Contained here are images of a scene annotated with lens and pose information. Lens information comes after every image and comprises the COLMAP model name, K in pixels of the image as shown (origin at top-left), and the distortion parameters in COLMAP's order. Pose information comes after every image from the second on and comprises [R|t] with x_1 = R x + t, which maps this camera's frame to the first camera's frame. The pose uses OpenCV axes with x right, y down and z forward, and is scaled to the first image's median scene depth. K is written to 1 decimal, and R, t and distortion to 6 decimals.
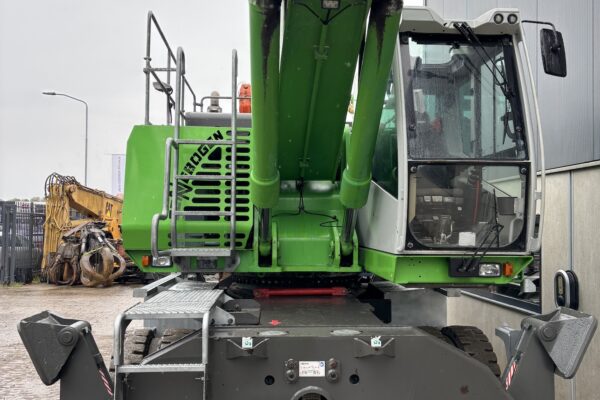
lens RADIAL K [[593.3, 0, 300.0], [0, 593.3, 200.0], [0, 0, 1]] dist [-0.003481, -0.001113]
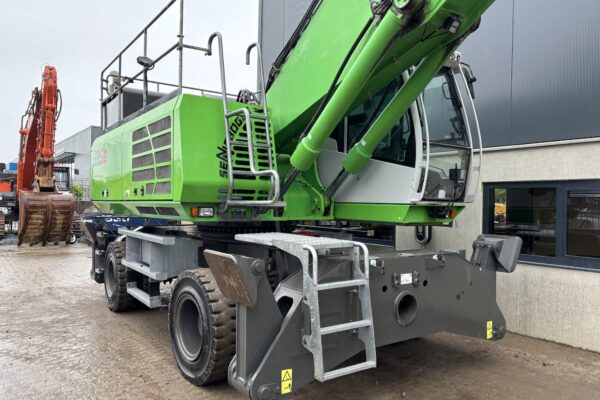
lens RADIAL K [[452.8, 0, 300.0], [0, 452.8, 200.0], [0, 0, 1]] dist [0.001768, -0.000194]
pose [[0.853311, 0.007179, 0.521354, -0.588543], [-0.029629, 0.998957, 0.034739, 0.044558], [-0.520561, -0.045090, 0.852633, 0.144209]]
